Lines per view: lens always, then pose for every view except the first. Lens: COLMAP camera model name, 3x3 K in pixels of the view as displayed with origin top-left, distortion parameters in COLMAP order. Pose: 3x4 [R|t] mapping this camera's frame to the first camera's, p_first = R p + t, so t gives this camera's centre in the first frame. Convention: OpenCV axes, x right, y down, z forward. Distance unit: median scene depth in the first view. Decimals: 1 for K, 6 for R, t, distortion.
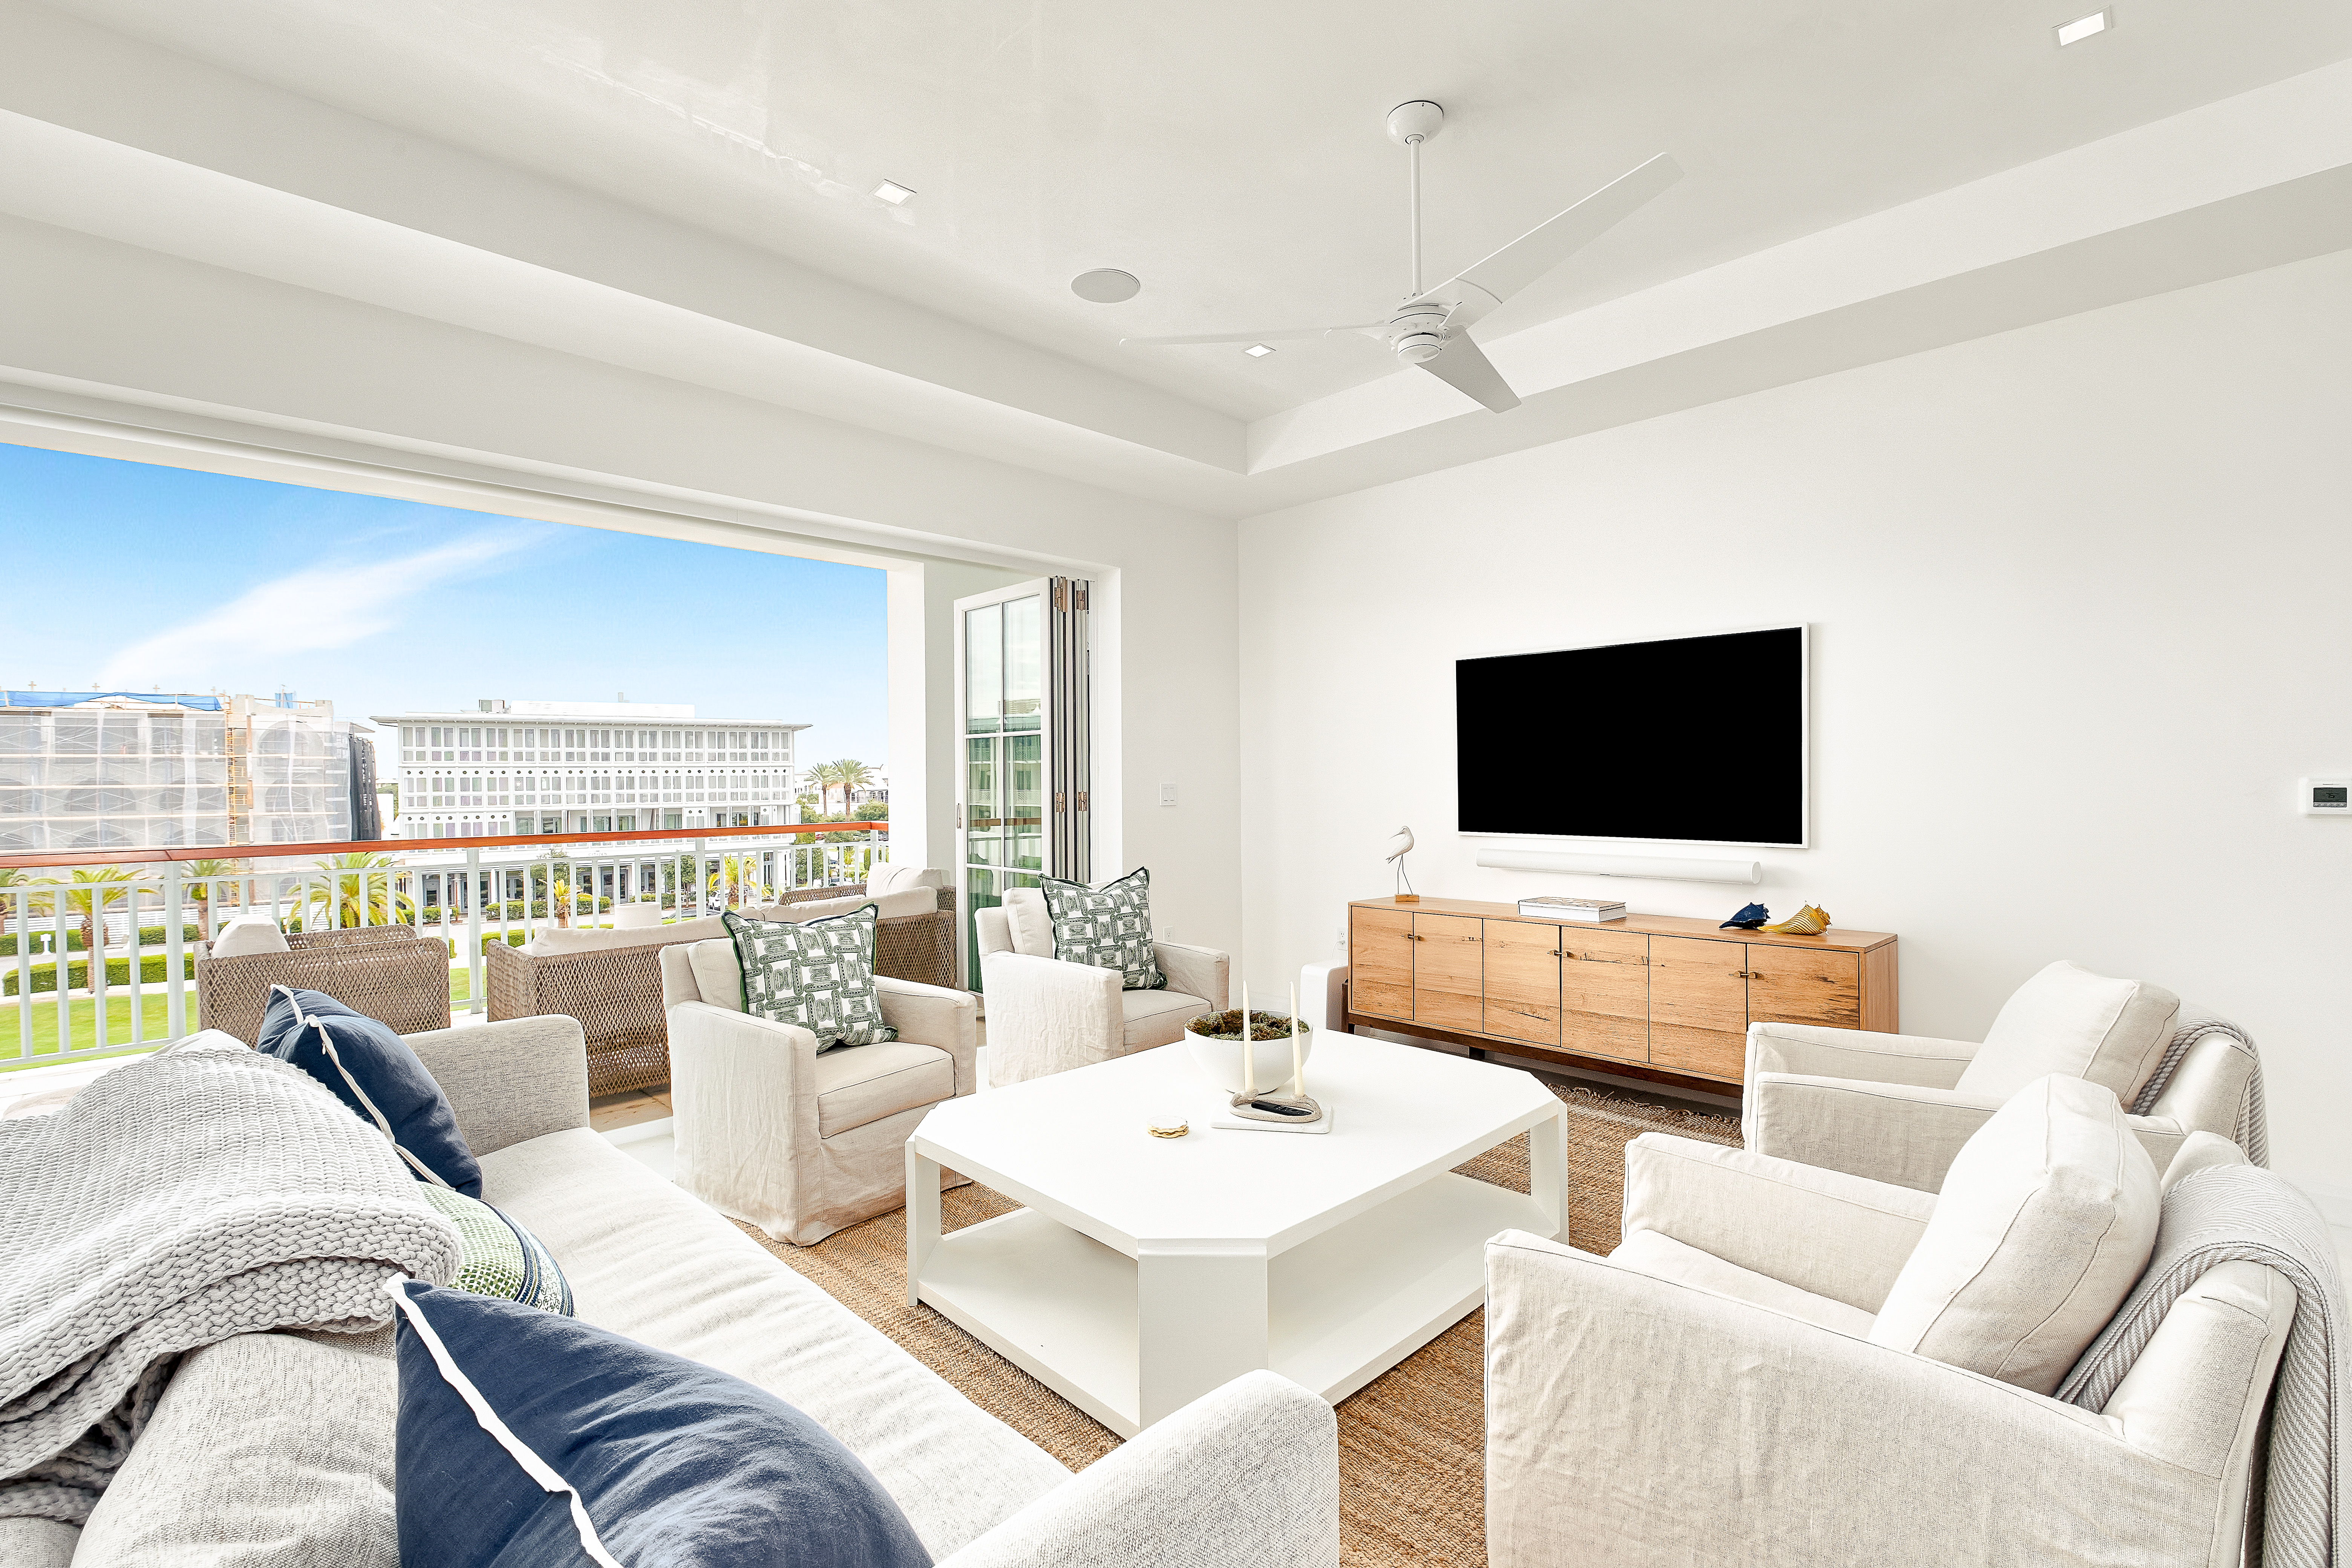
lens RADIAL K [[1042.6, 0, 1180.2], [0, 1042.6, 794.6], [0, 0, 1]] dist [-0.000439, -0.003109]
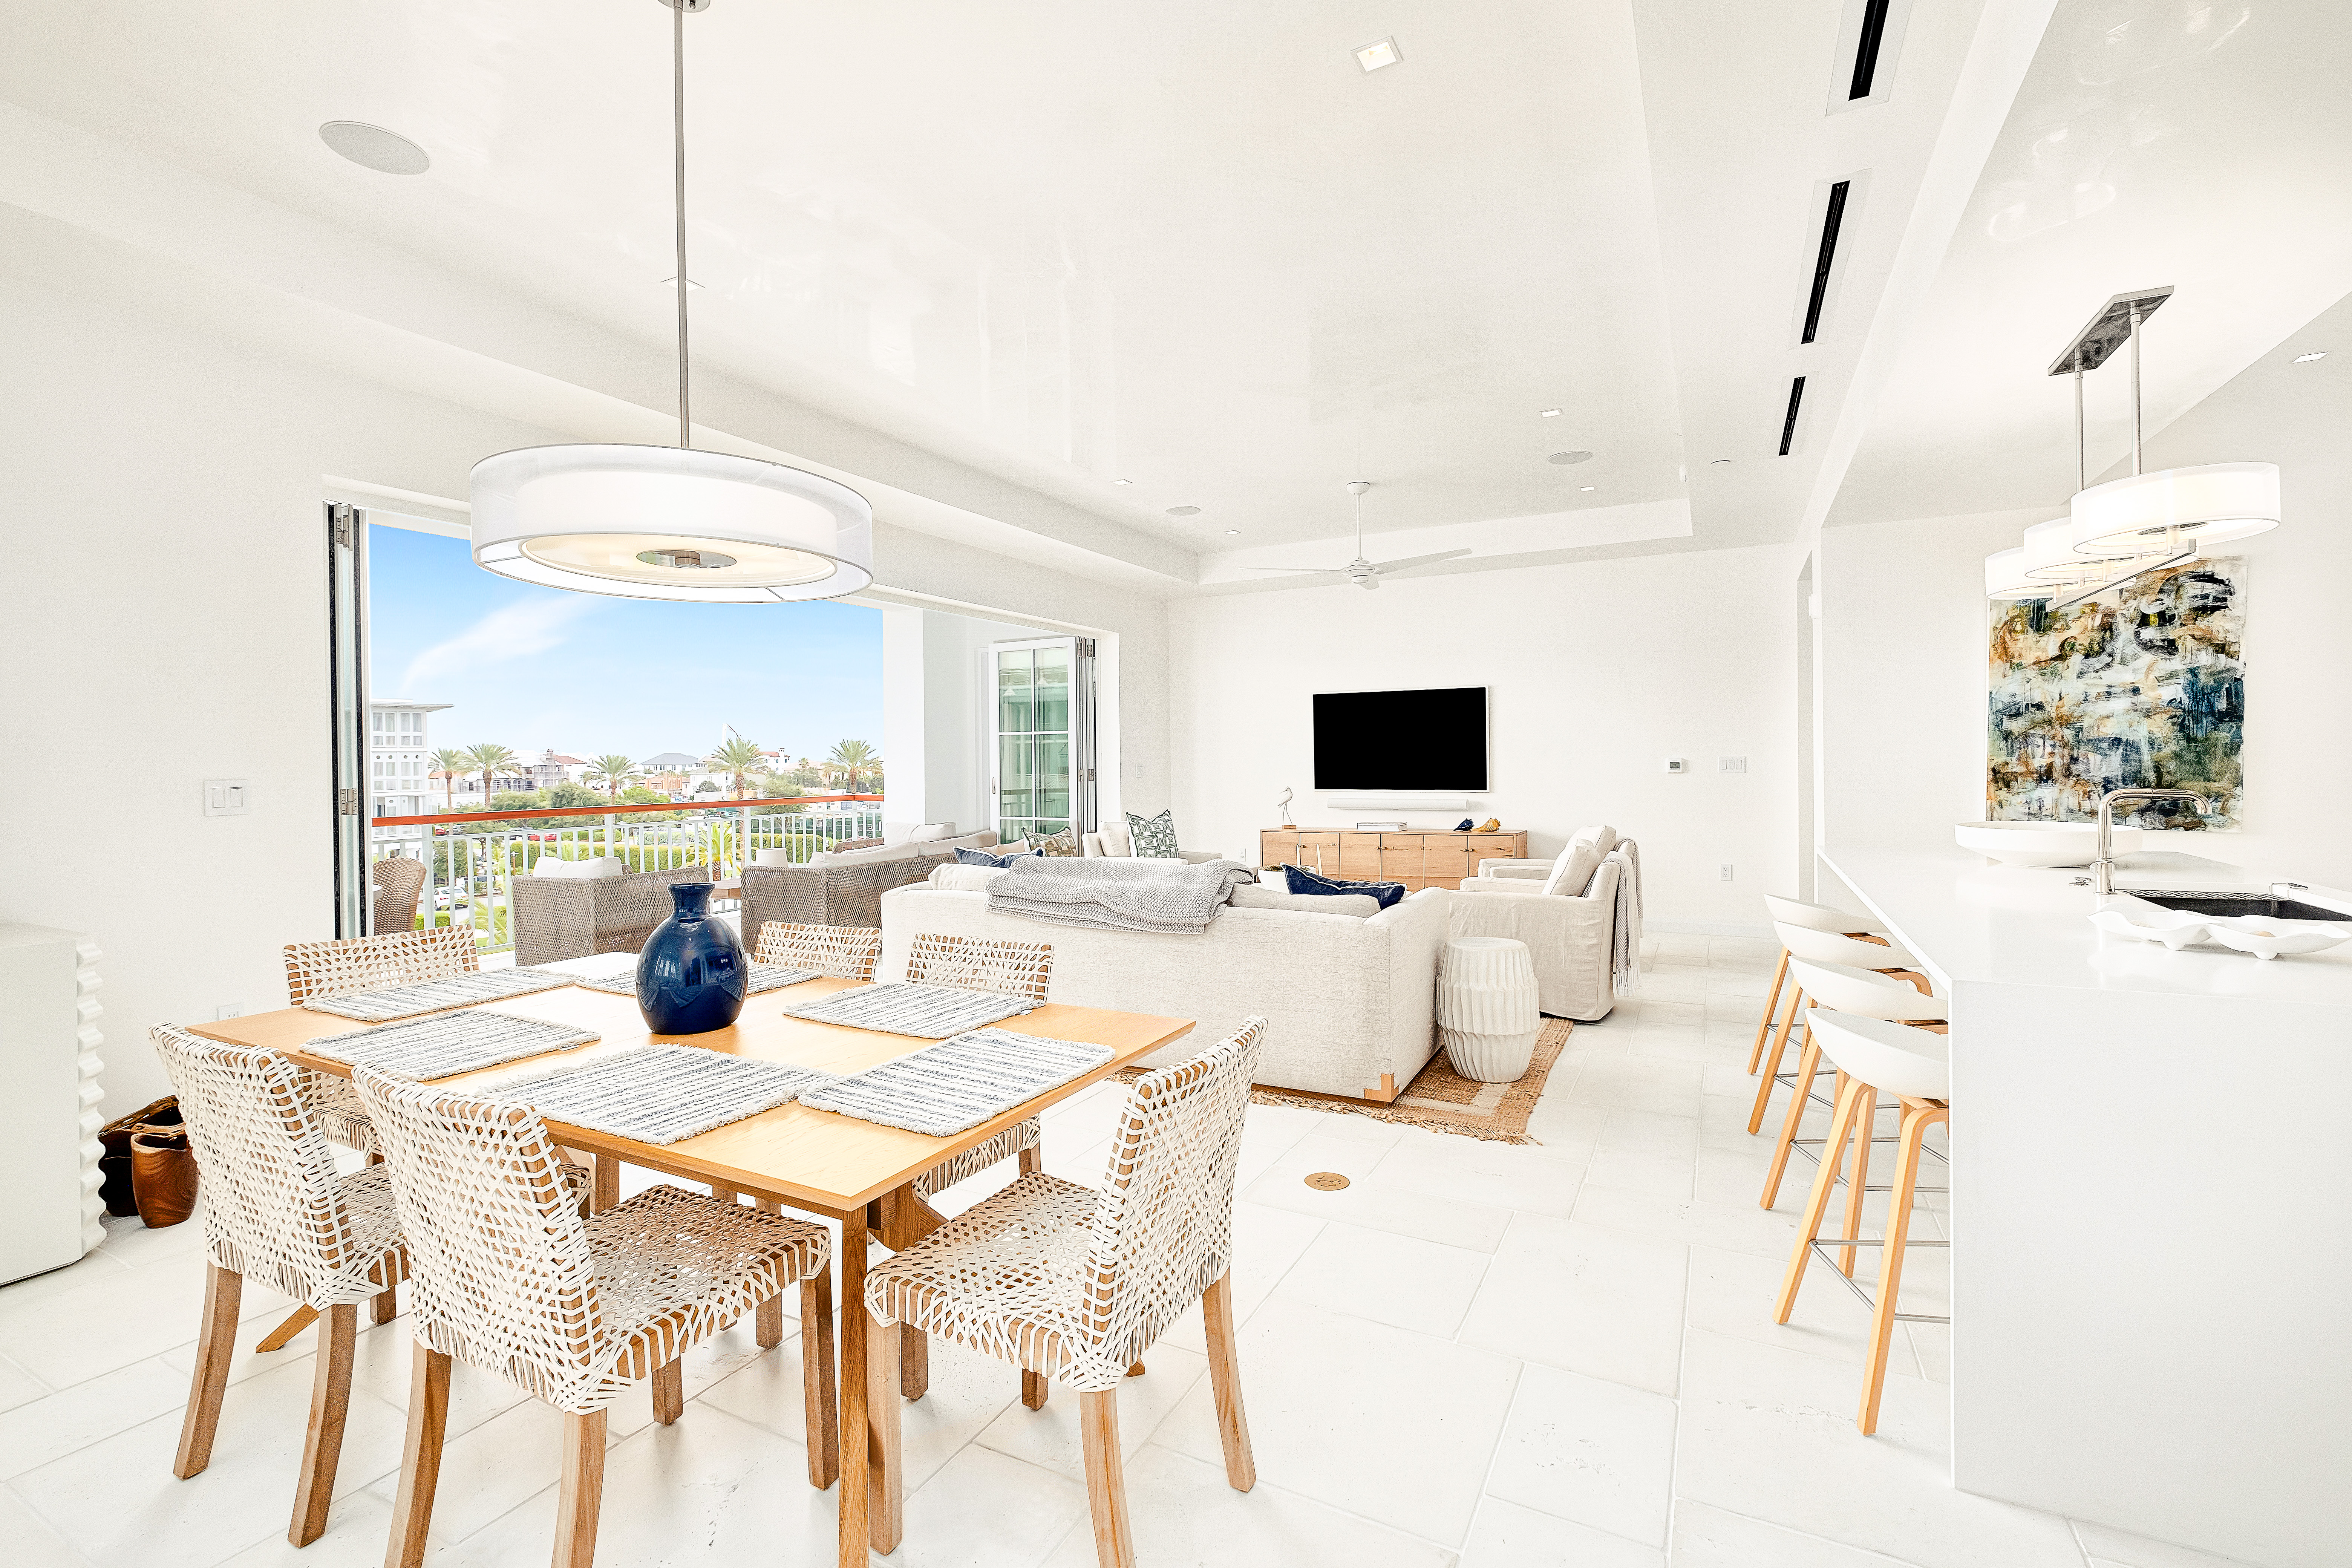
lens RADIAL K [[1042.6, 0, 1190.3], [0, 1042.6, 764.9], [0, 0, 1]] dist [-0.000439, -0.003109]
pose [[0.948034, -0.003522, 0.318149, -0.602290], [0.008117, 0.999881, -0.013118, 0.018196], [-0.318065, 0.015018, 0.947950, -0.758390]]
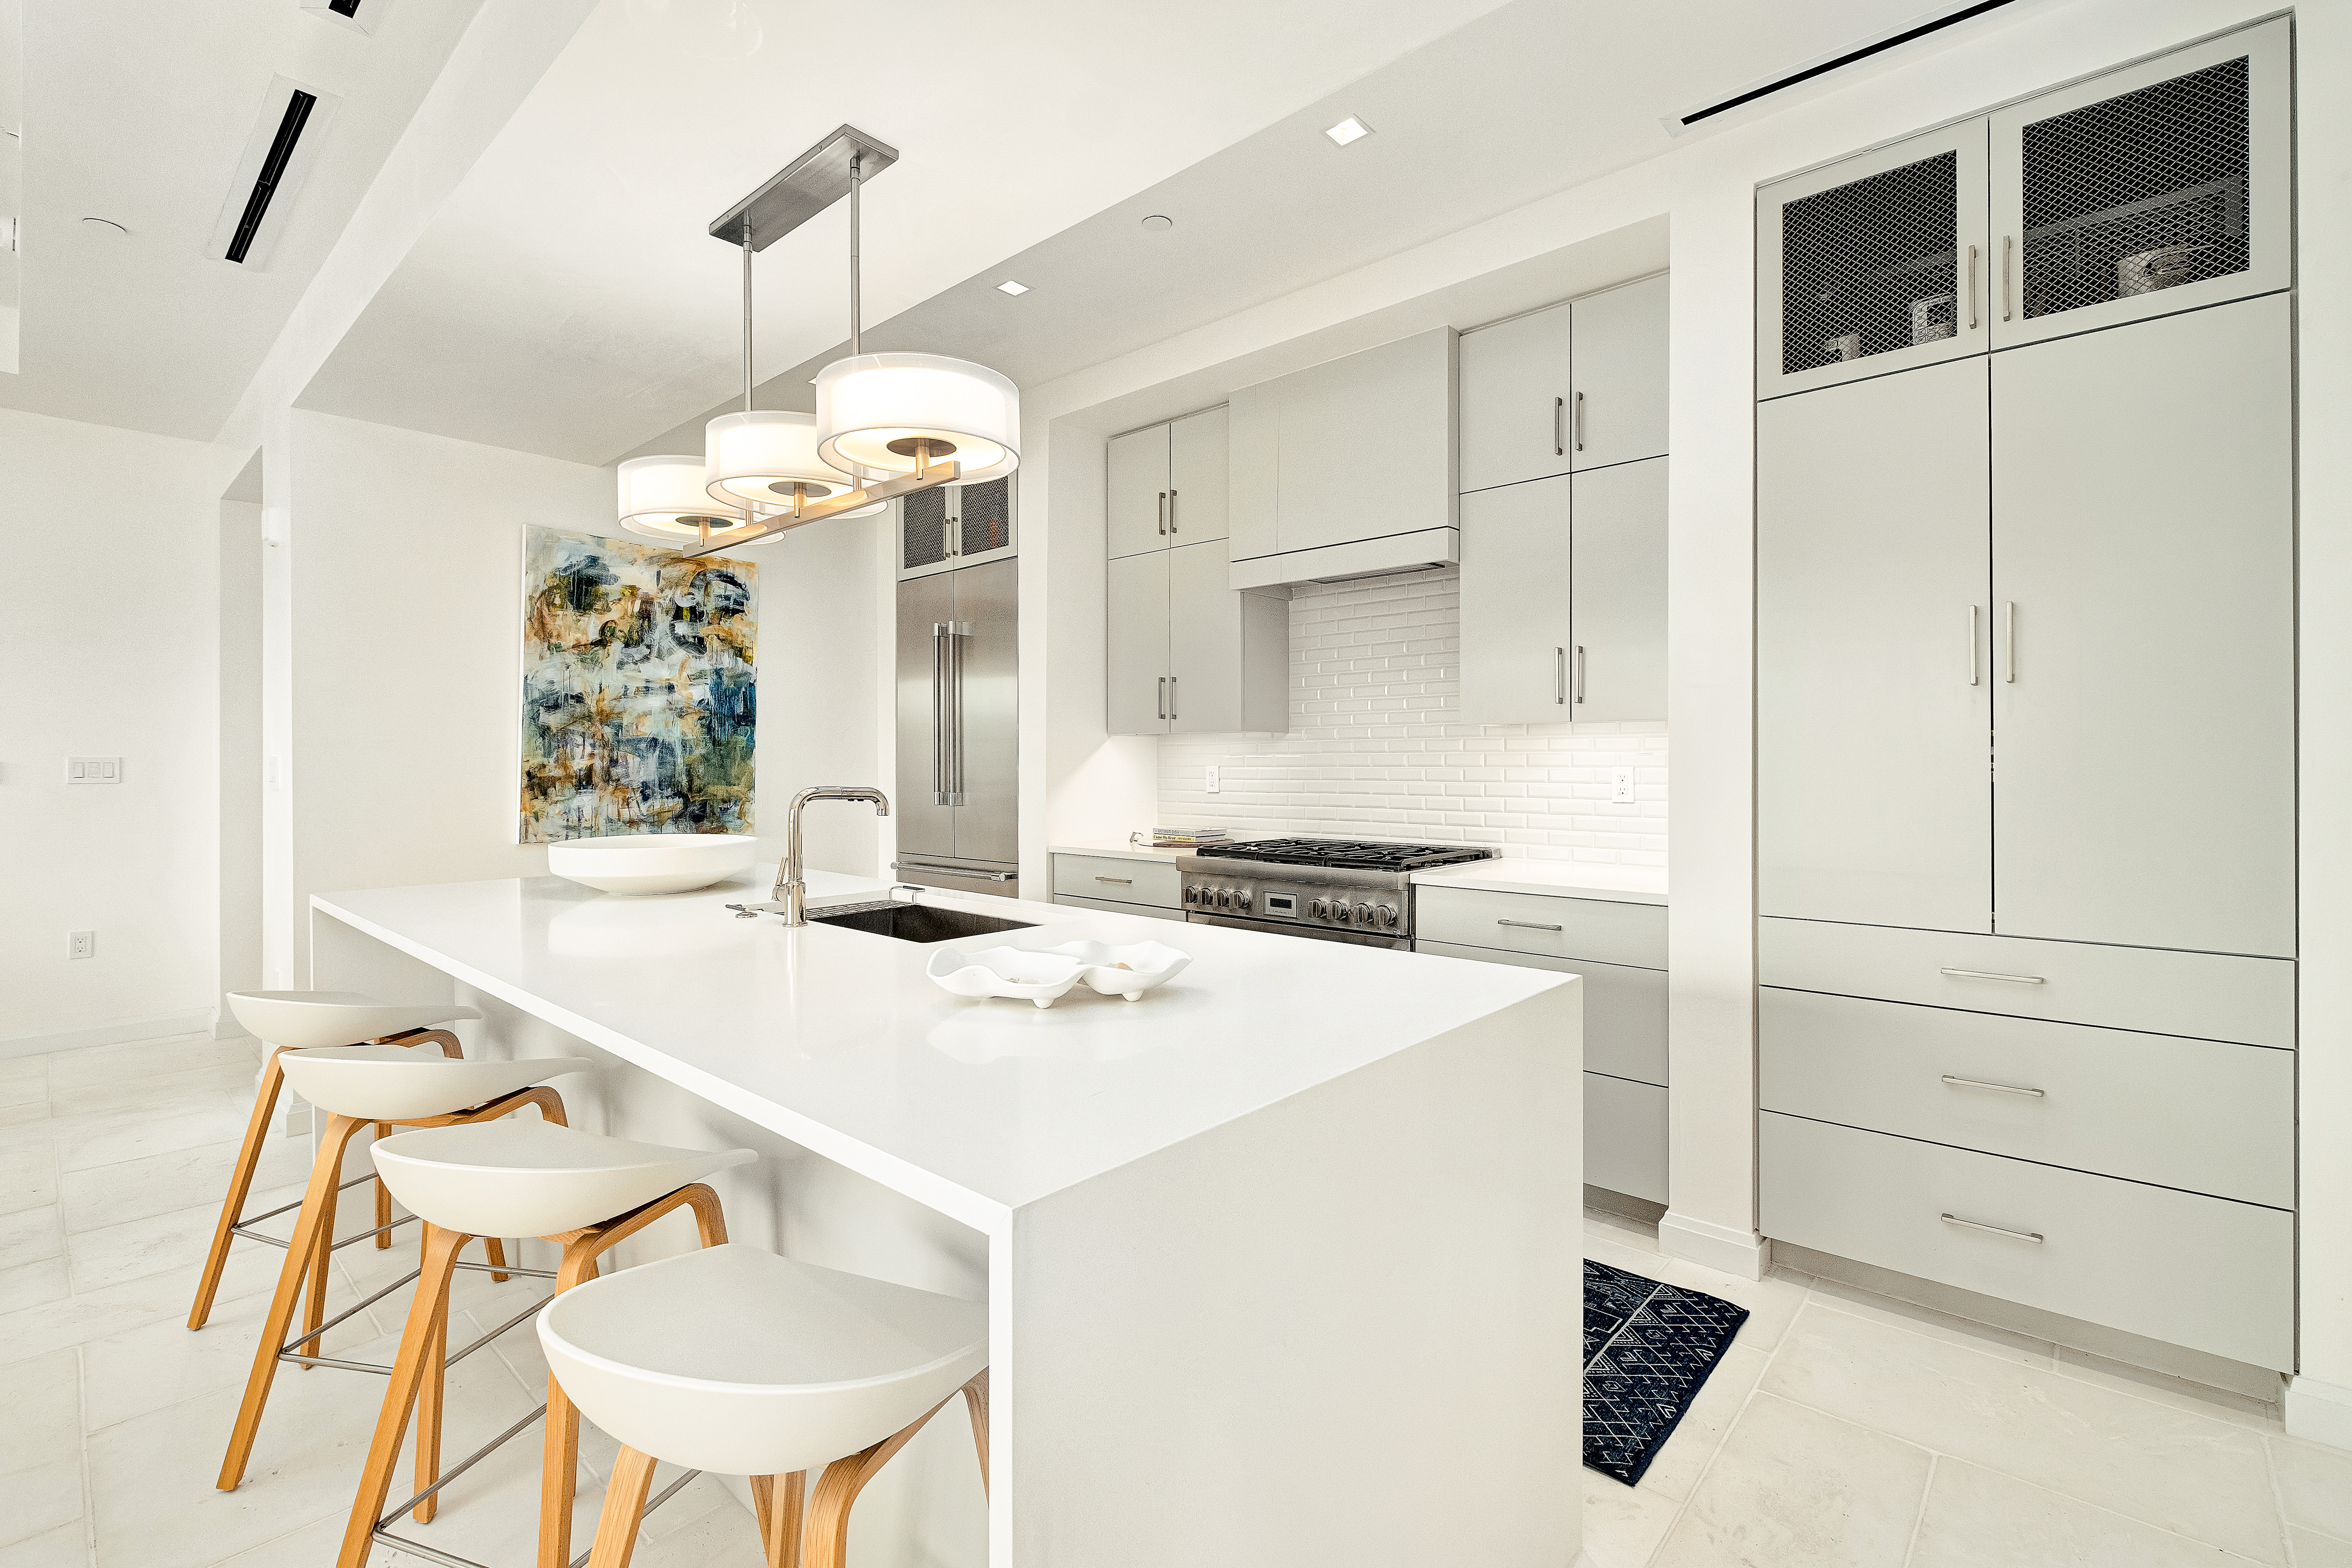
lens RADIAL K [[1042.6, 0, 1194.6], [0, 1042.6, 762.9], [0, 0, 1]] dist [-0.000439, -0.003109]
pose [[-0.074319, 0.014703, 0.997126, -0.341481], [0.022516, 0.999661, -0.013063, 0.032319], [-0.996980, 0.021481, -0.074625, -0.449436]]
